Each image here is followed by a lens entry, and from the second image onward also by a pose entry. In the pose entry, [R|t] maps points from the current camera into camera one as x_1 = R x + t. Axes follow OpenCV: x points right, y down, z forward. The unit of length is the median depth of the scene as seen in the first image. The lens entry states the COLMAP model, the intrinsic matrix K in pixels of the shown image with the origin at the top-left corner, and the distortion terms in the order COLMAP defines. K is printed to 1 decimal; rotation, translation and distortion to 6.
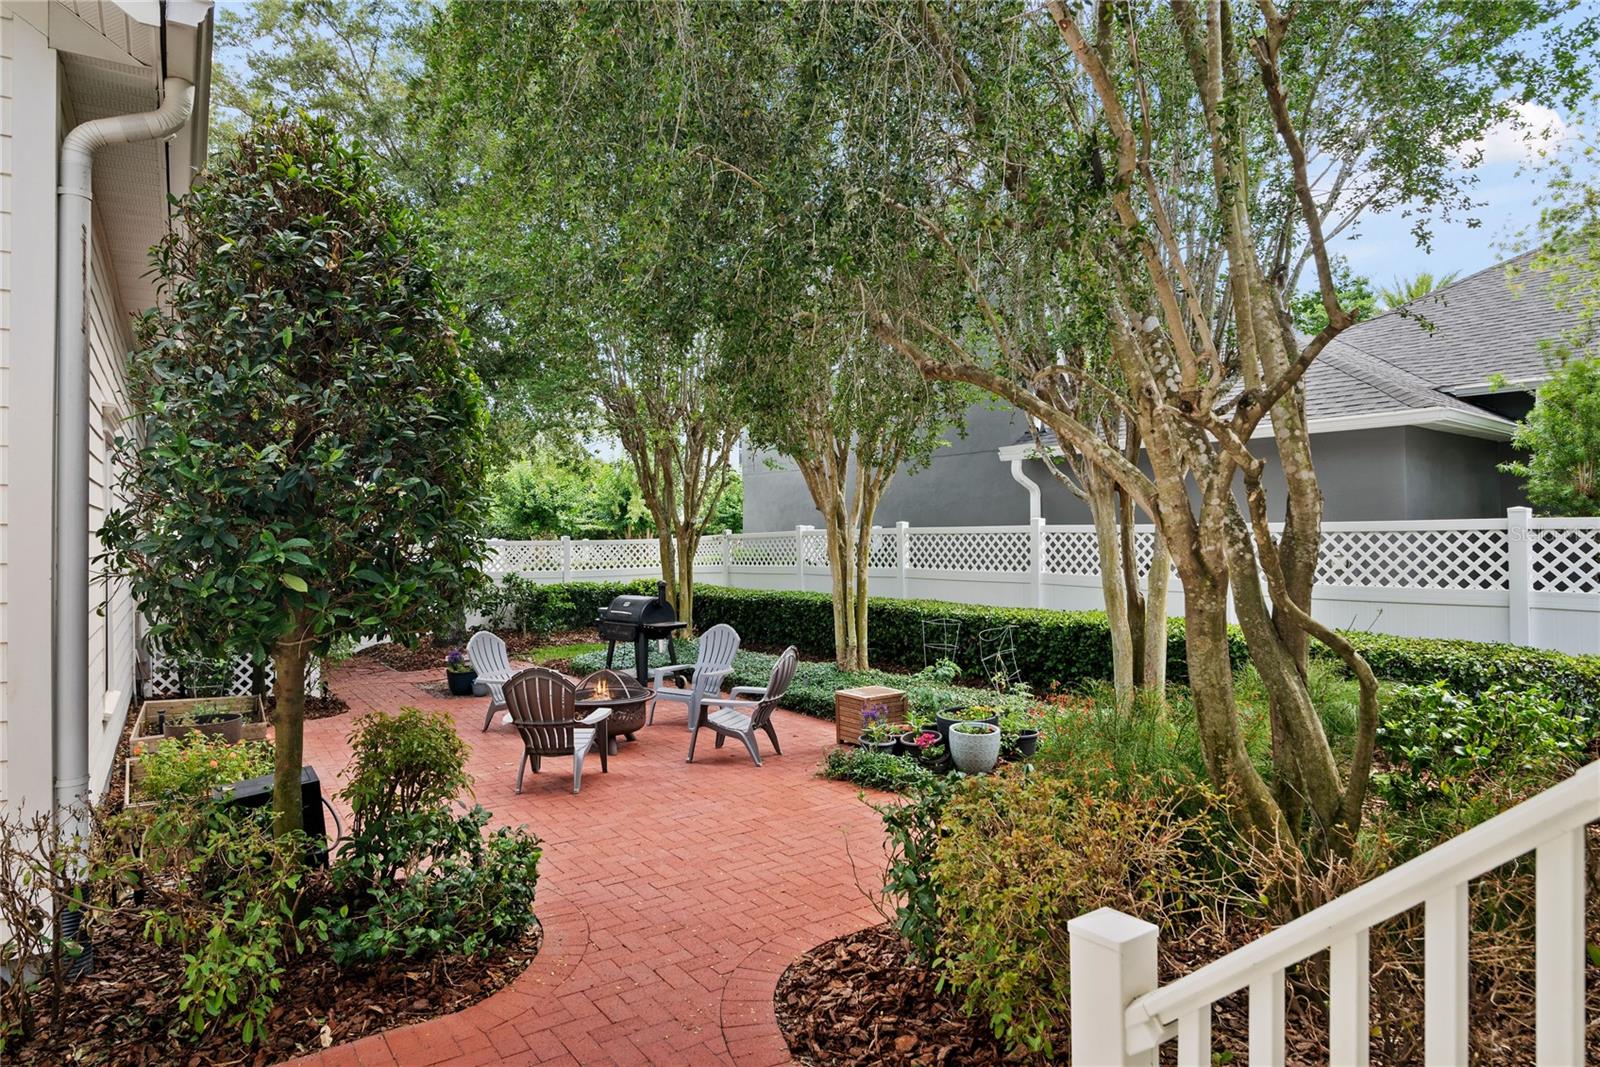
lens RADIAL K [[920.9, 0, 799.8], [0, 920.9, 529.9], [0, 0, 1]] dist [0.003190, 0.001610]
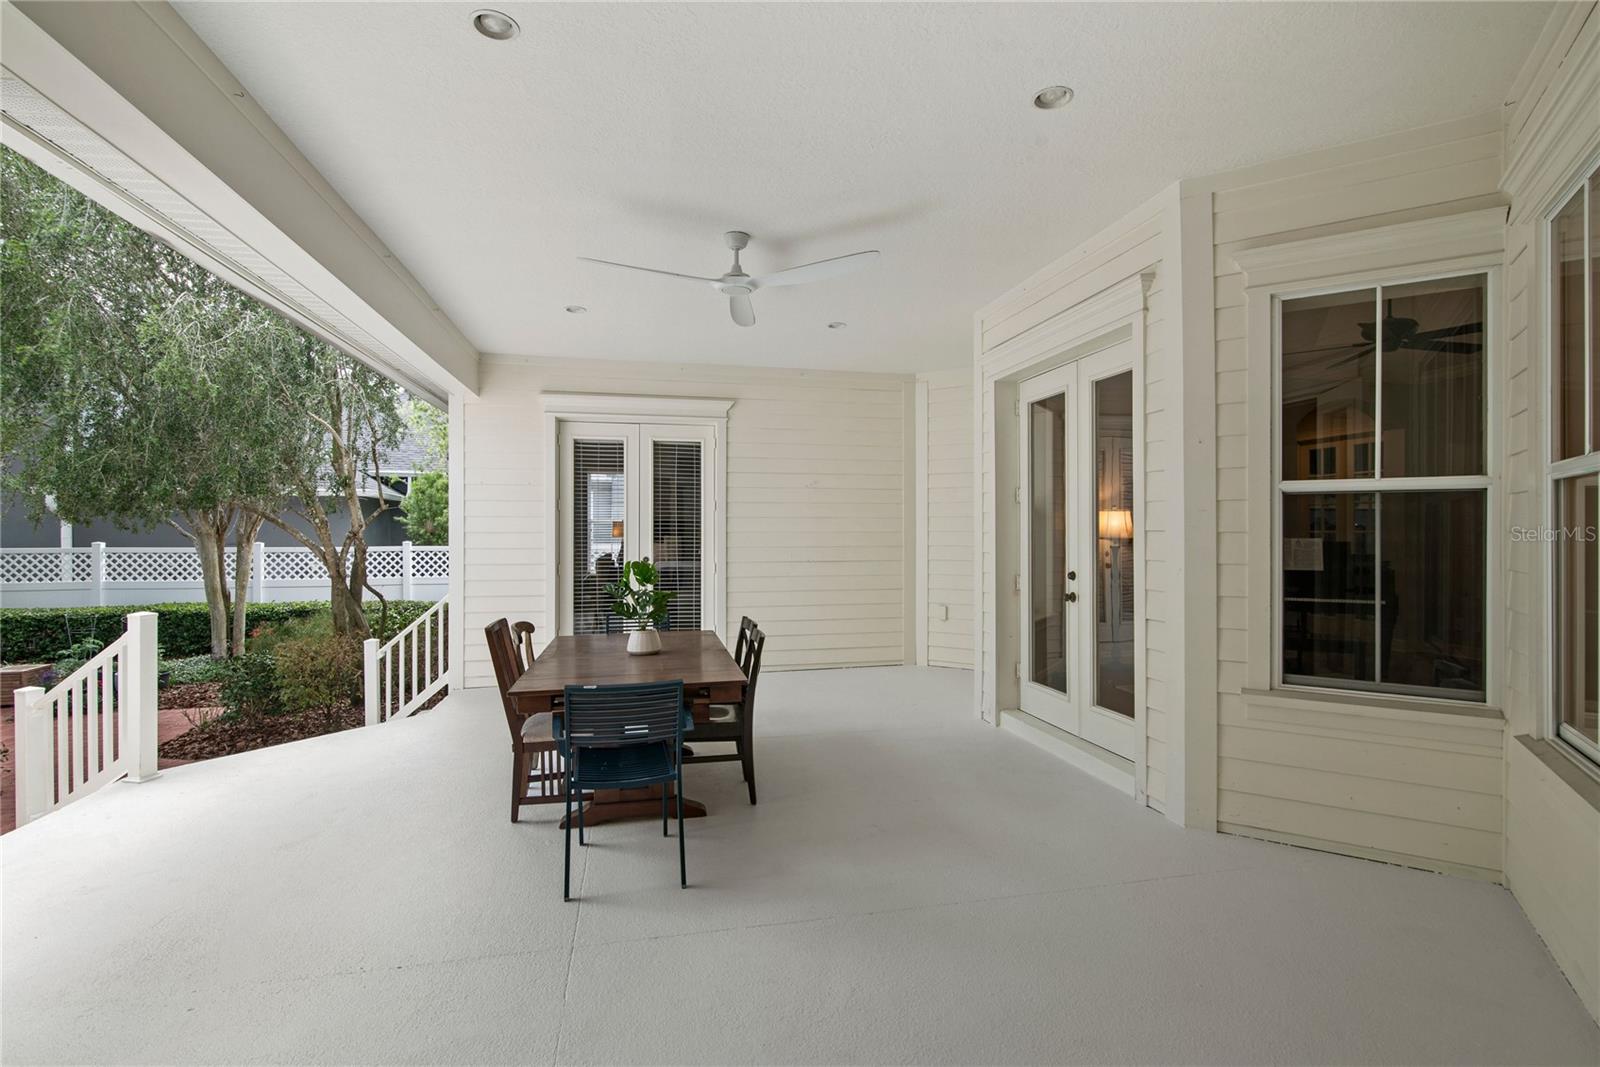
lens RADIAL K [[743.0, 0, 800.8], [0, 743.0, 534.9], [0, 0, 1]] dist [-0.001271, -0.000134]
pose [[0.380854, 0.003841, 0.924627, -0.560292], [-0.006609, 0.999977, -0.001432, -0.043758], [-0.924611, -0.005566, 0.380871, -0.615792]]
